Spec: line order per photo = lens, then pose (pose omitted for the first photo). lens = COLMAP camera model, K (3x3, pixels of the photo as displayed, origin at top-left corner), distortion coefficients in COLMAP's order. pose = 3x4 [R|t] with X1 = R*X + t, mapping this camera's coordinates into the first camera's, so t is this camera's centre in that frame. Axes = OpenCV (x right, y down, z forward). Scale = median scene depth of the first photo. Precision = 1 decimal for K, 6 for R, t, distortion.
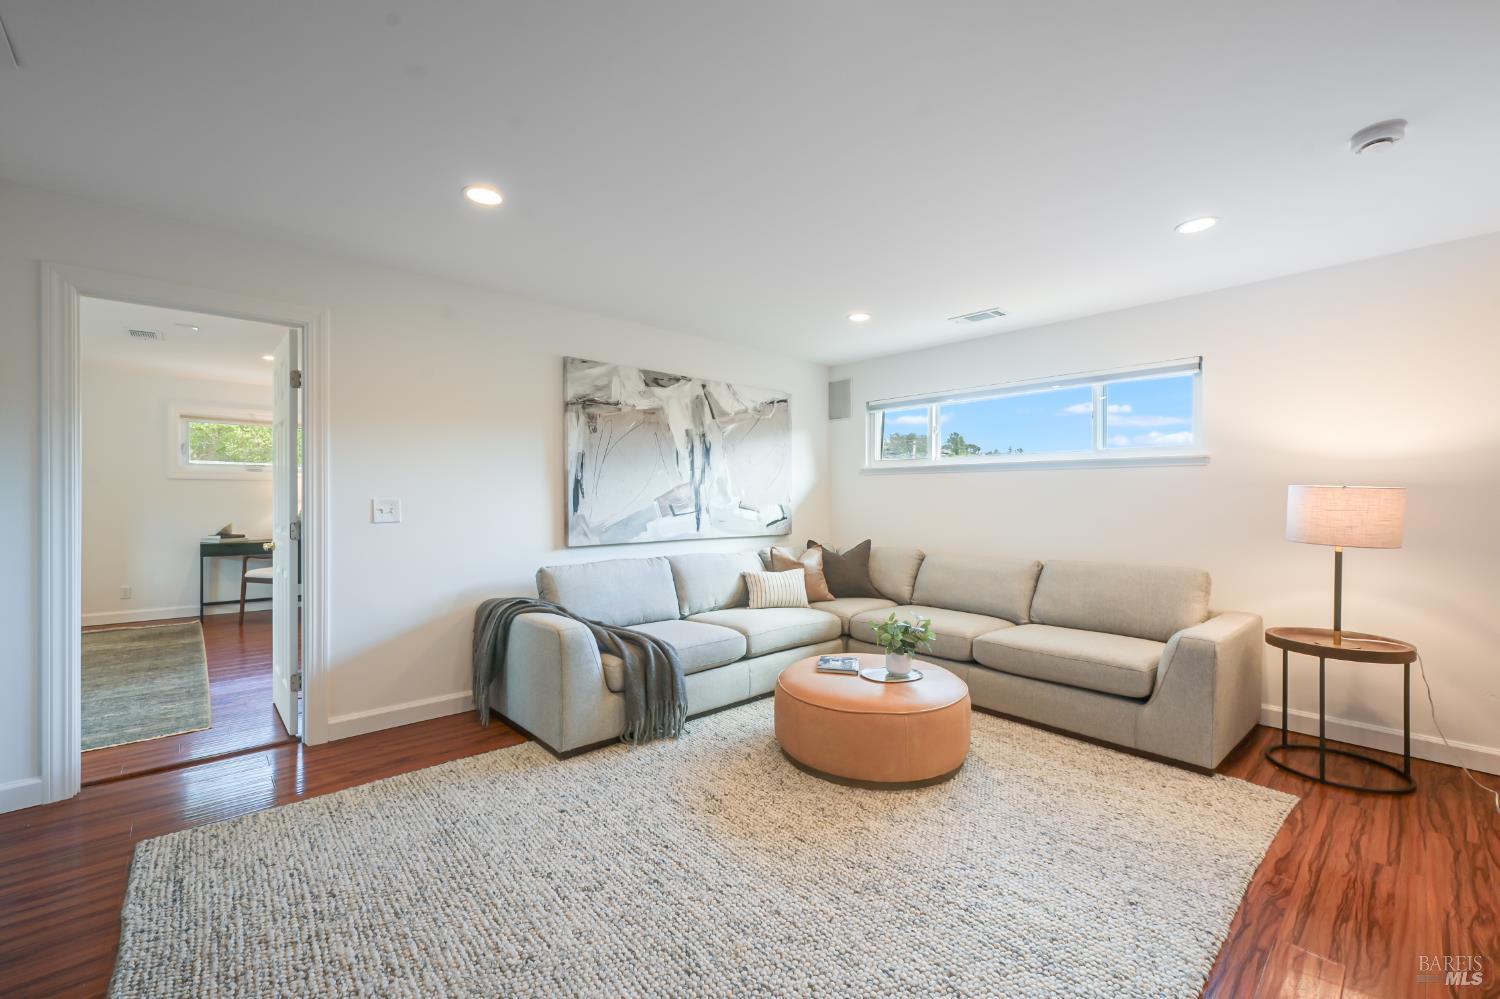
lens RADIAL K [[623.3, 0, 755.7], [0, 623.3, 498.1], [0, 0, 1]] dist [-0.001206, 0.000068]
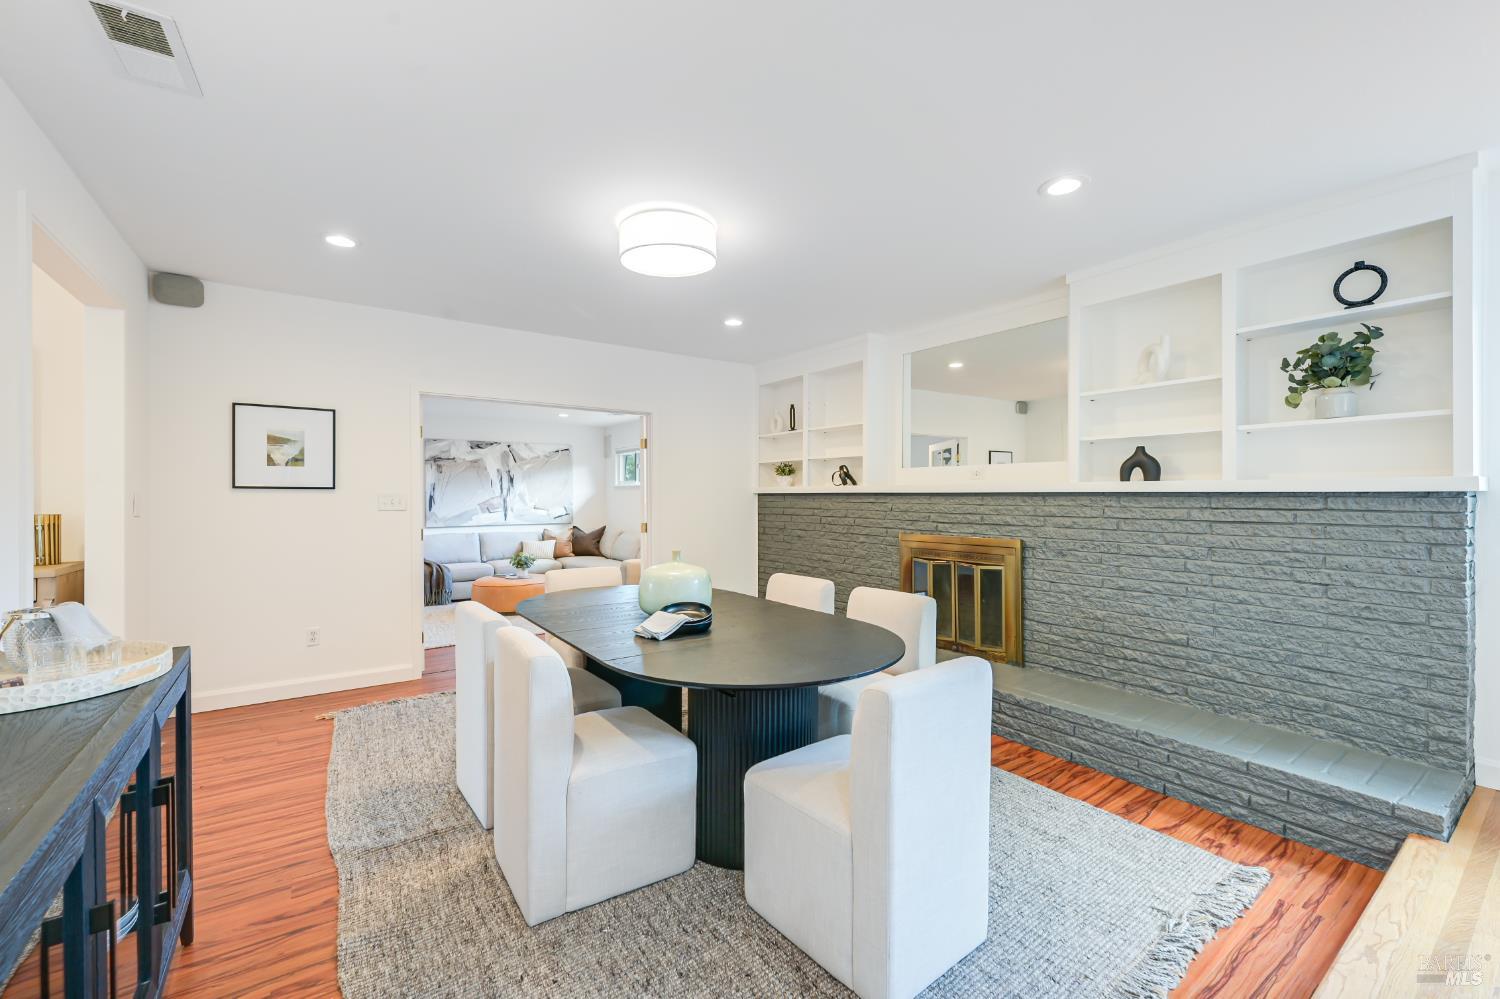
lens RADIAL K [[623.3, 0, 756.0], [0, 623.3, 497.4], [0, 0, 1]] dist [-0.001206, 0.000068]
pose [[0.993282, -0.003128, -0.115680, 1.007194], [0.003792, 0.999978, 0.005520, -0.030009], [0.115661, -0.005922, 0.993271, -0.937087]]
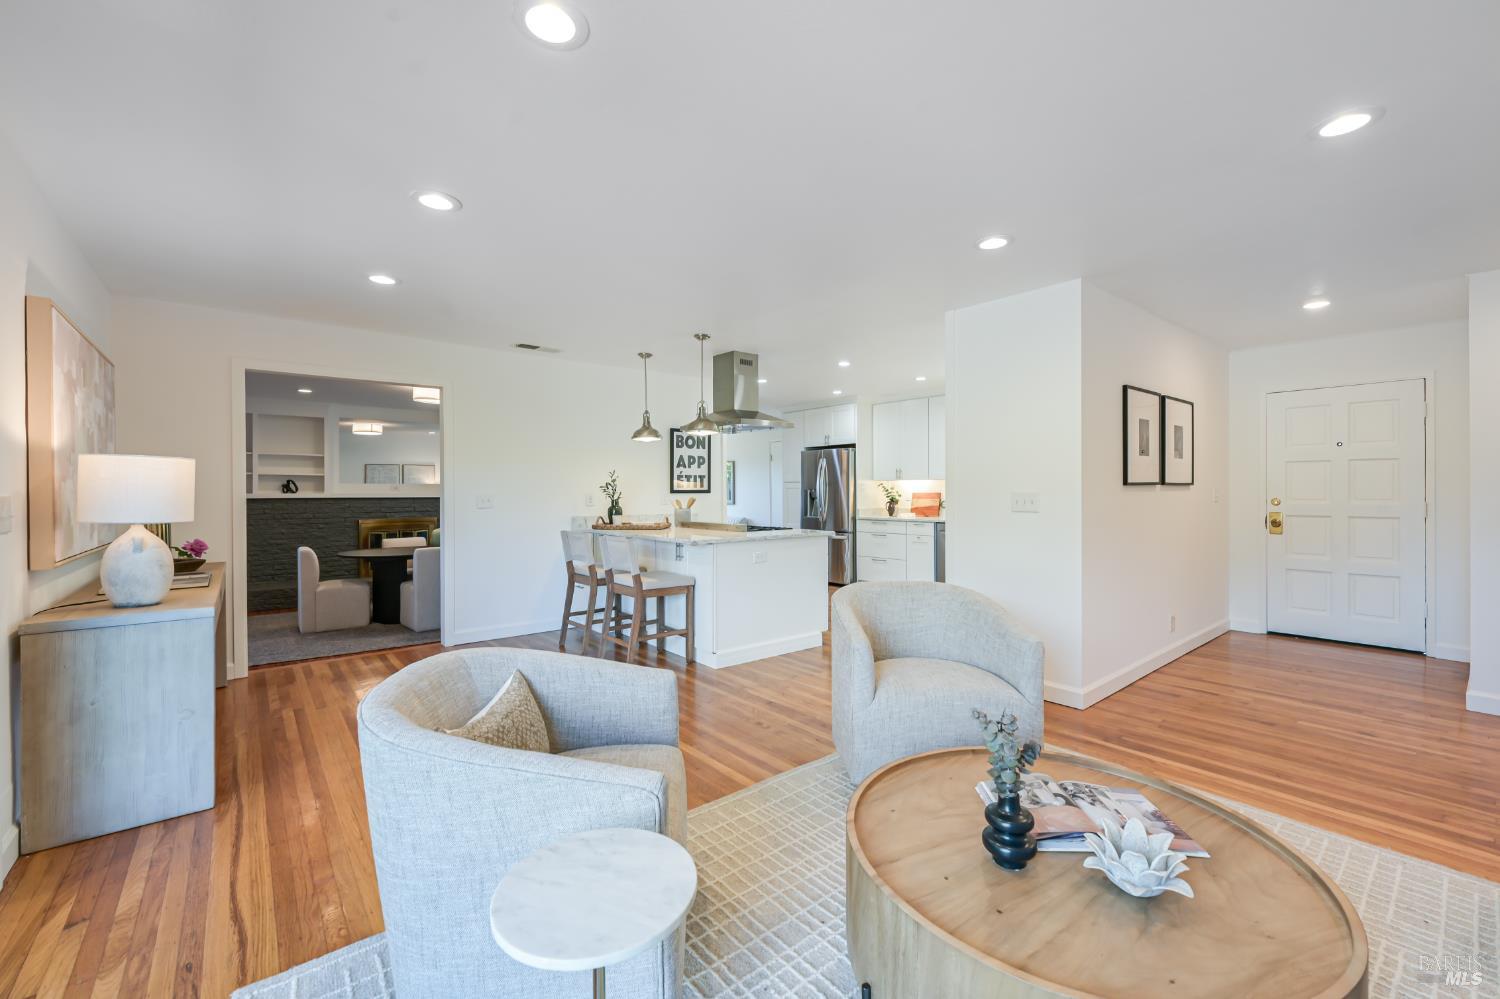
lens RADIAL K [[623.3, 0, 751.4], [0, 623.3, 491.5], [0, 0, 1]] dist [-0.001206, 0.000068]
pose [[0.050368, -0.002042, 0.998729, -0.828192], [-0.000140, 0.999998, 0.002052, -0.055856], [-0.998731, -0.000243, 0.050367, -1.177924]]
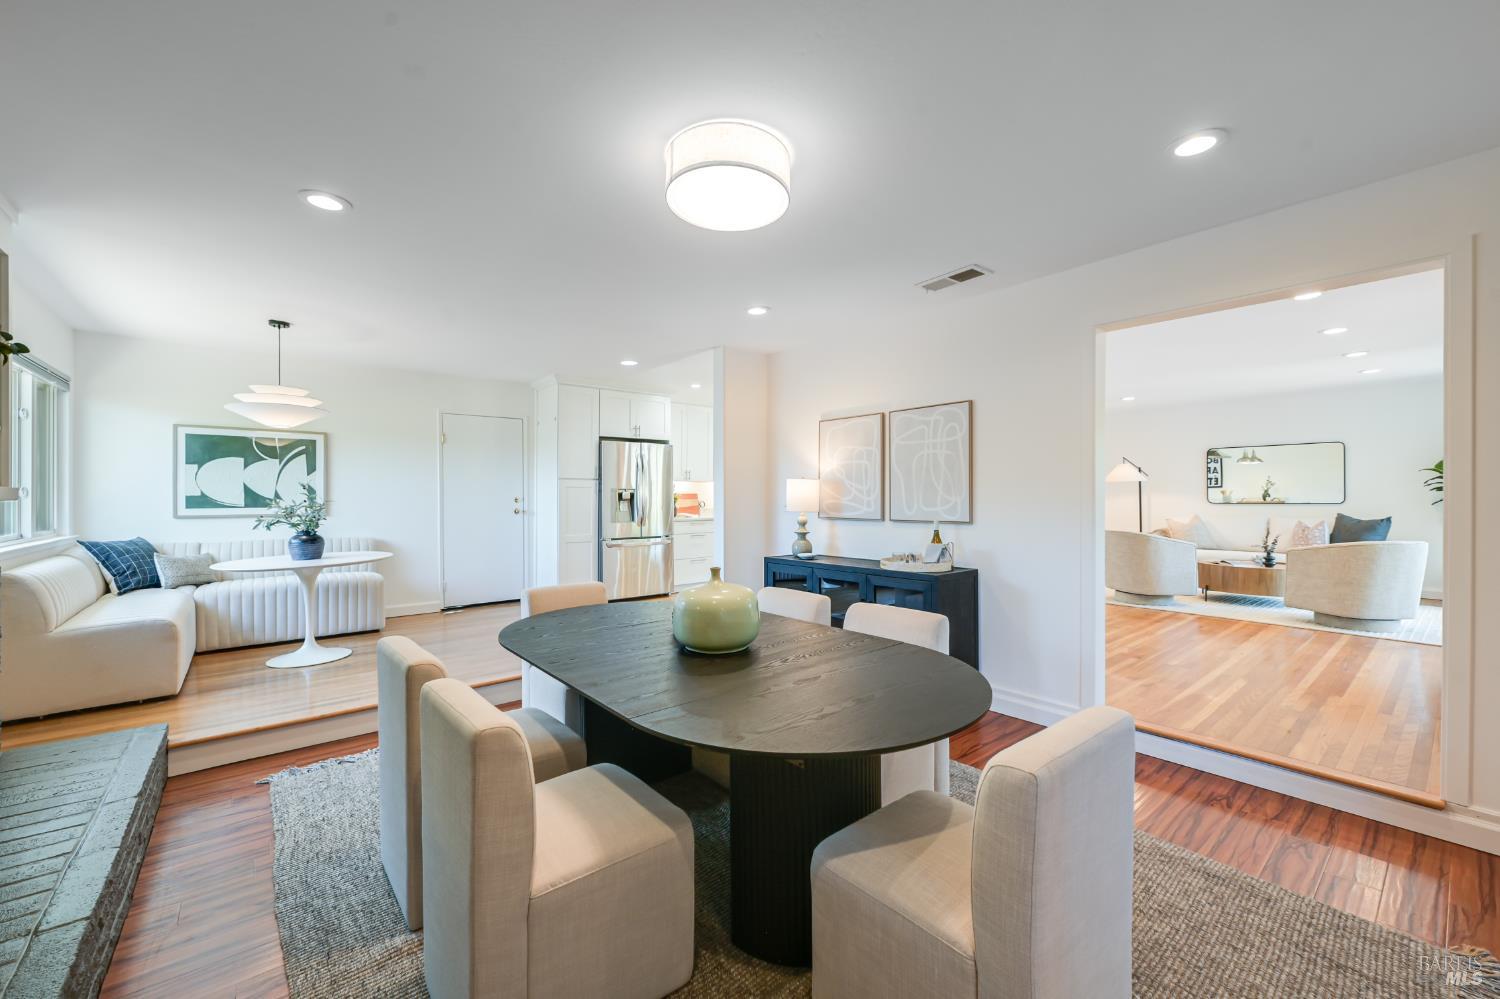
lens RADIAL K [[600.0, 0, 754.8], [0, 600.0, 500.6], [0, 0, 1]] dist [0.000632, -0.000500]
pose [[-0.999177, 0.000036, 0.040556, 0.777135], [0.000200, 0.999992, 0.004019, -0.032514], [-0.040556, 0.004024, -0.999169, 0.294781]]
